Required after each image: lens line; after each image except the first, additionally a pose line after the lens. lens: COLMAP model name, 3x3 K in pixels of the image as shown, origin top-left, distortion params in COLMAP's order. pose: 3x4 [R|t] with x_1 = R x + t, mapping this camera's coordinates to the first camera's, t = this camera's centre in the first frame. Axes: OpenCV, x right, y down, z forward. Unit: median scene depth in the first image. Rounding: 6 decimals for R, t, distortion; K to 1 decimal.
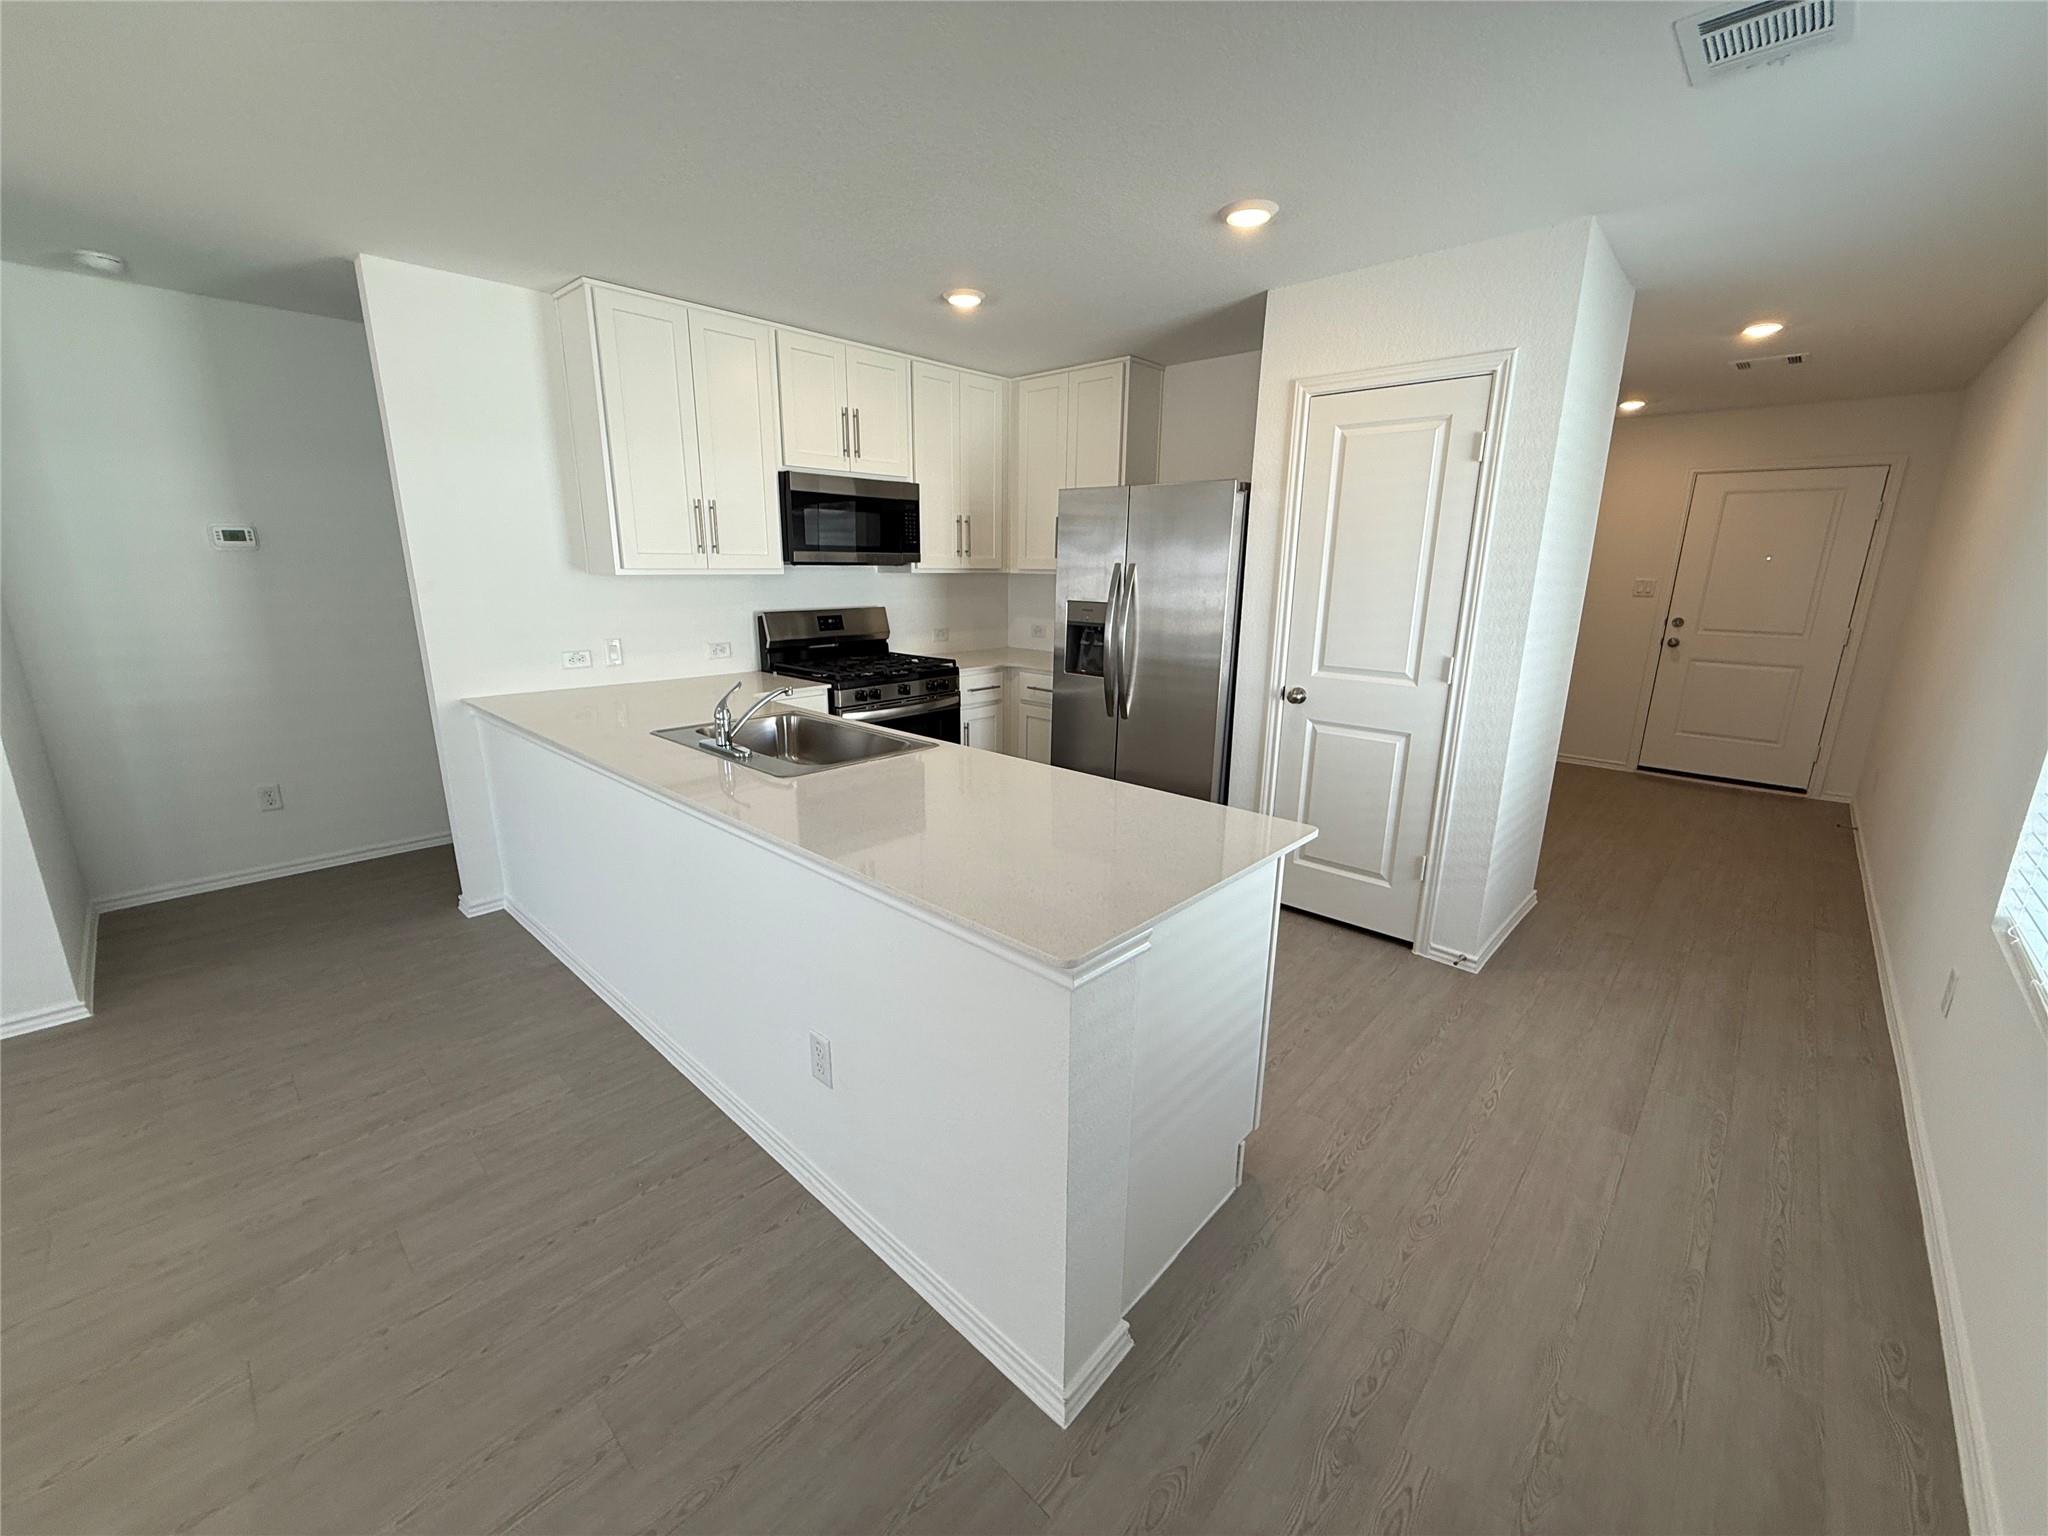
lens RADIAL K [[815.9, 0, 1022.9], [0, 815.9, 765.3], [0, 0, 1]] dist [0.001755, -0.000778]
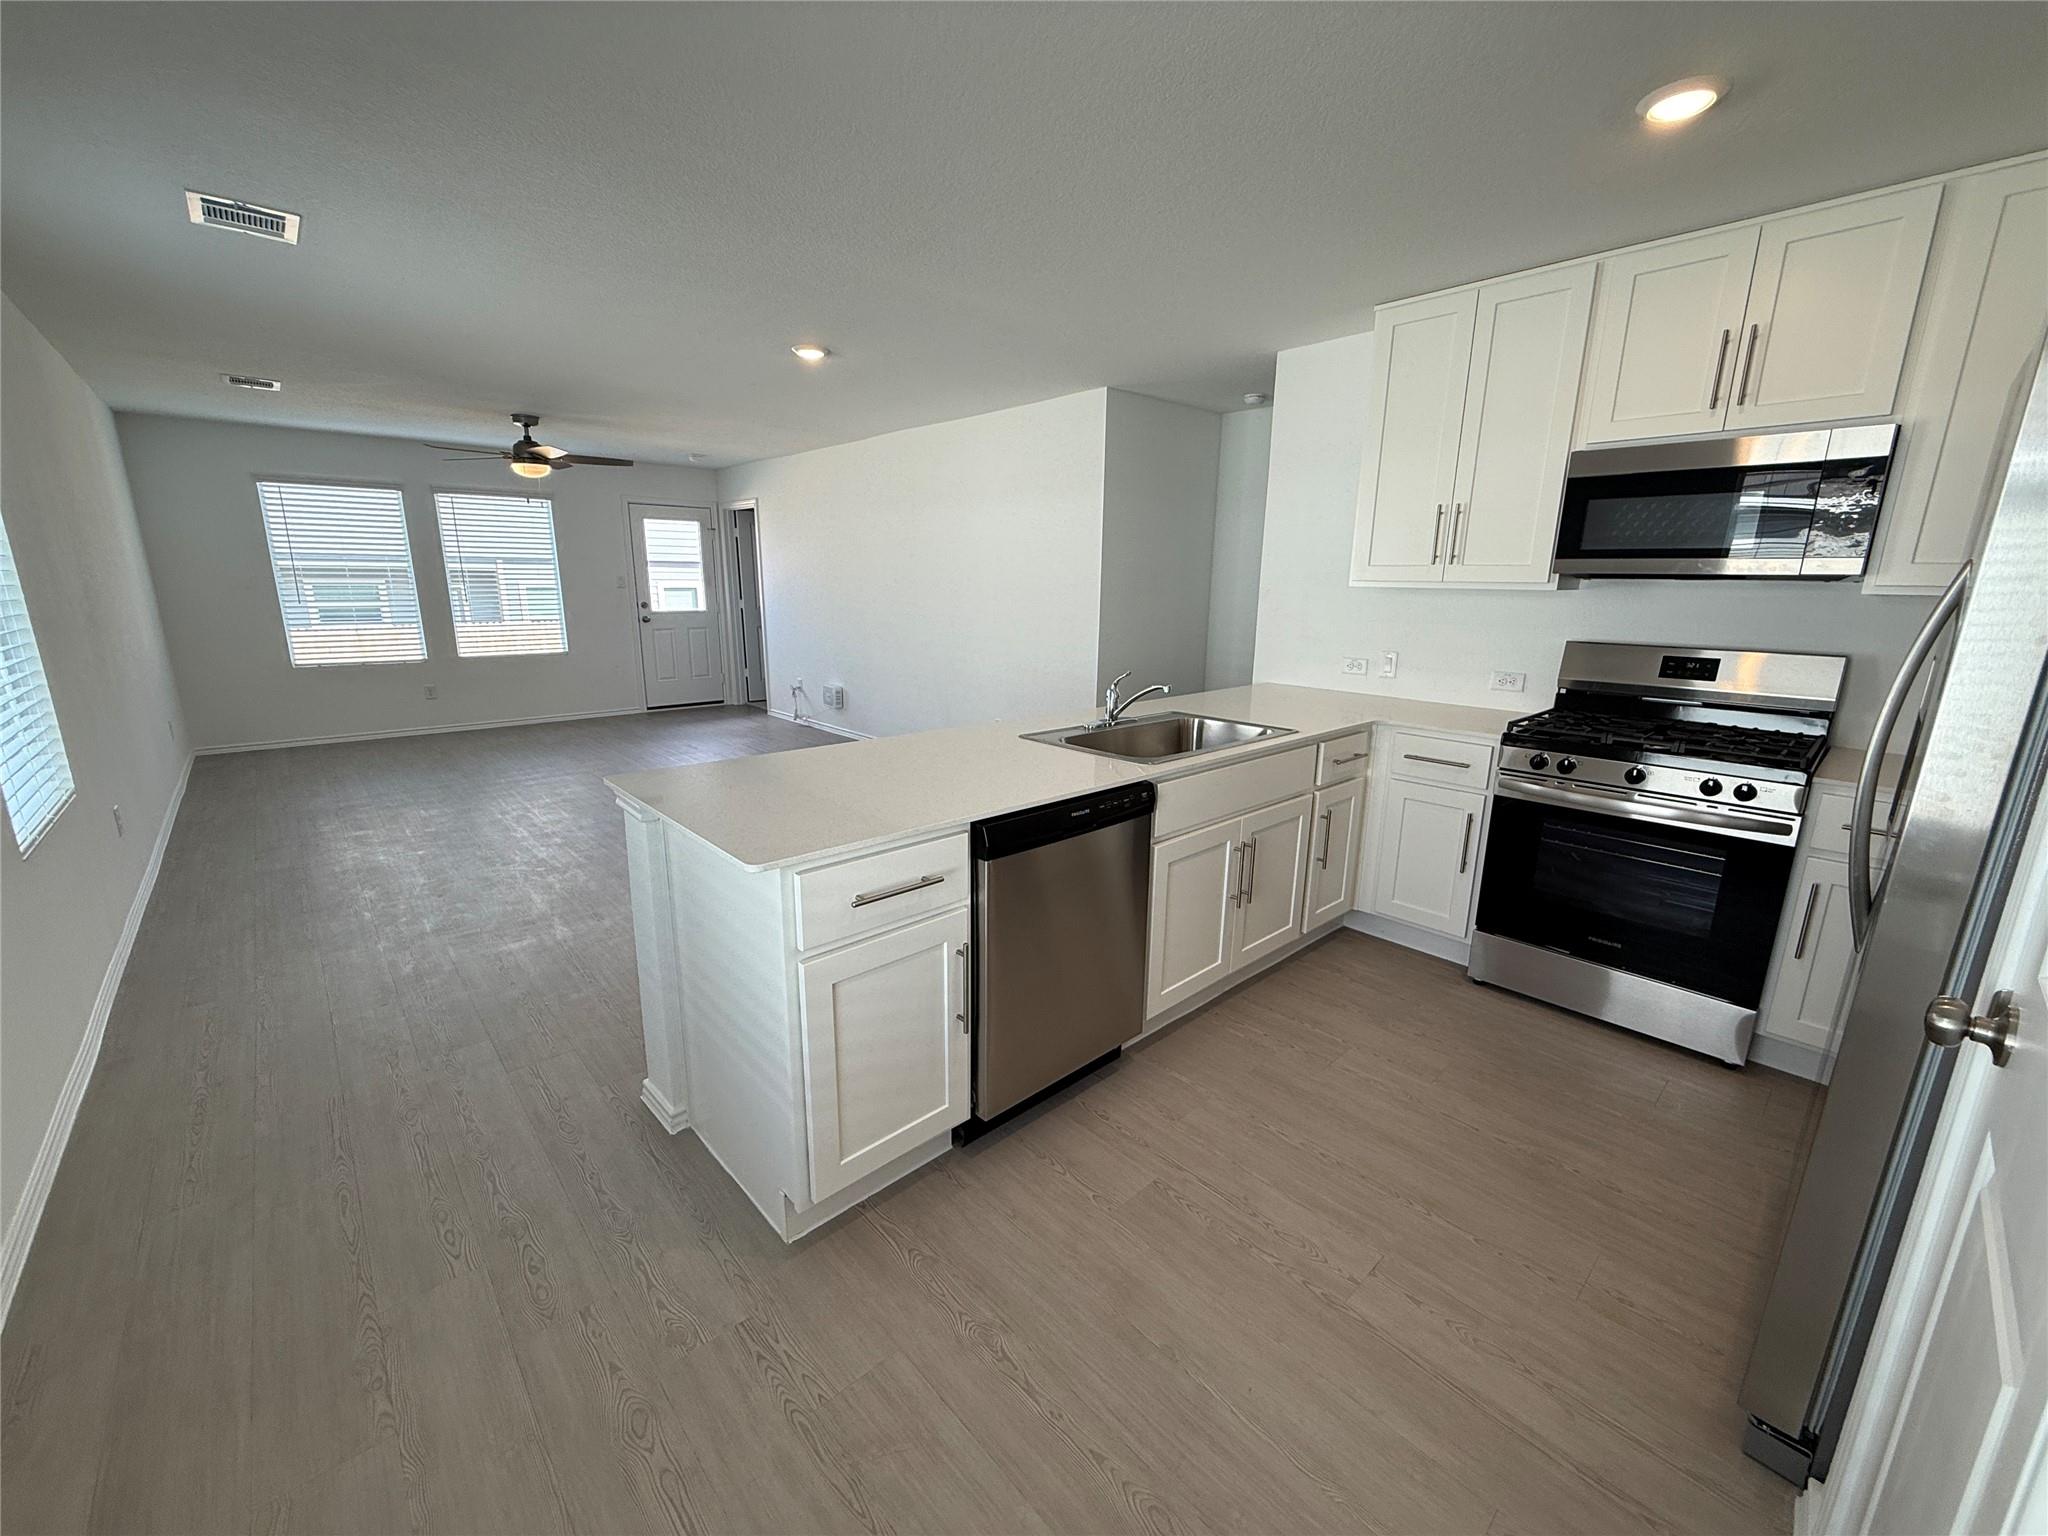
lens RADIAL K [[815.9, 0, 1021.7], [0, 815.9, 765.1], [0, 0, 1]] dist [0.001755, -0.000778]
pose [[-0.079181, 0.212035, -0.974049, 0.546800], [-0.255811, 0.940075, 0.225434, -0.132722], [0.963479, 0.267023, -0.020195, 0.613893]]
